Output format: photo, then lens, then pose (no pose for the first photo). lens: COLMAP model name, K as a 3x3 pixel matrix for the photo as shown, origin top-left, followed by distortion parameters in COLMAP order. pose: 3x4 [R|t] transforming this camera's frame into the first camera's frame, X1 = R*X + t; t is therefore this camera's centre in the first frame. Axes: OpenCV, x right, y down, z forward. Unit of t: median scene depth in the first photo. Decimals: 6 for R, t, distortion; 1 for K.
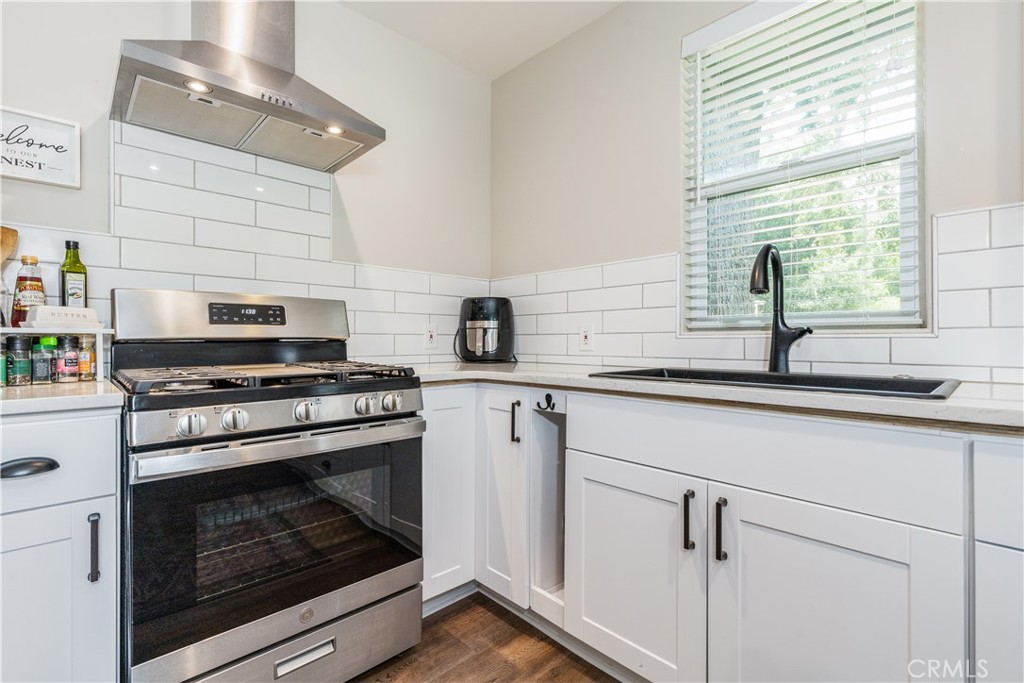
lens RADIAL K [[468.6, 0, 497.9], [0, 468.6, 337.1], [0, 0, 1]] dist [0.012457, -0.002710]
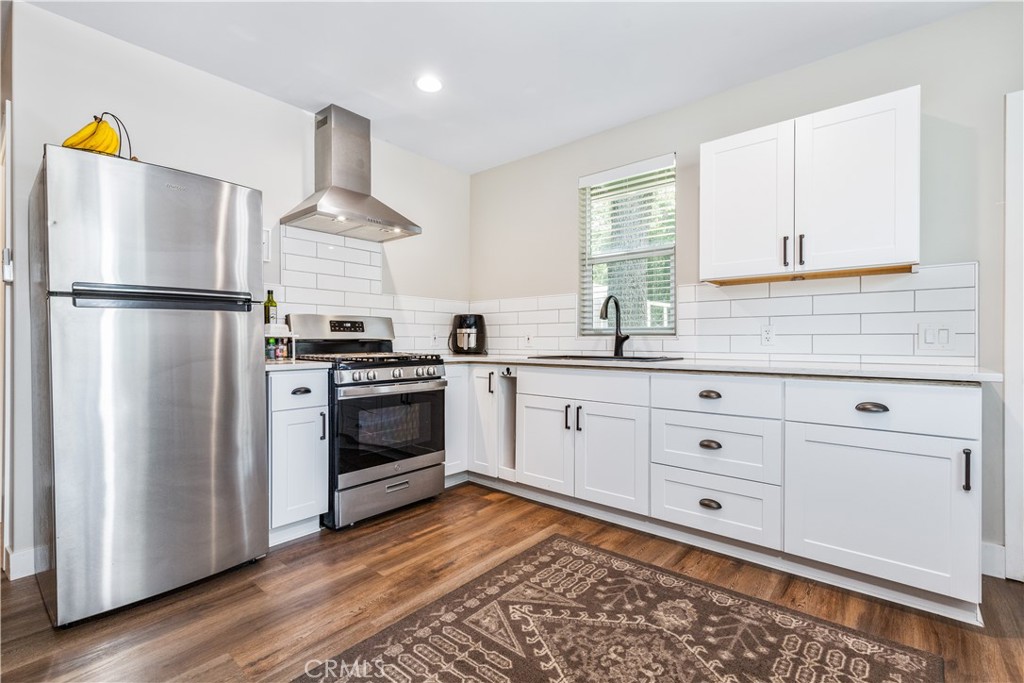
lens RADIAL K [[468.6, 0, 502.4], [0, 468.6, 342.0], [0, 0, 1]] dist [0.012457, -0.002710]
pose [[0.993711, 0.001258, 0.111966, -0.132094], [-0.002421, 0.999945, 0.010251, -0.007491], [-0.111947, -0.010458, 0.993659, -0.933976]]
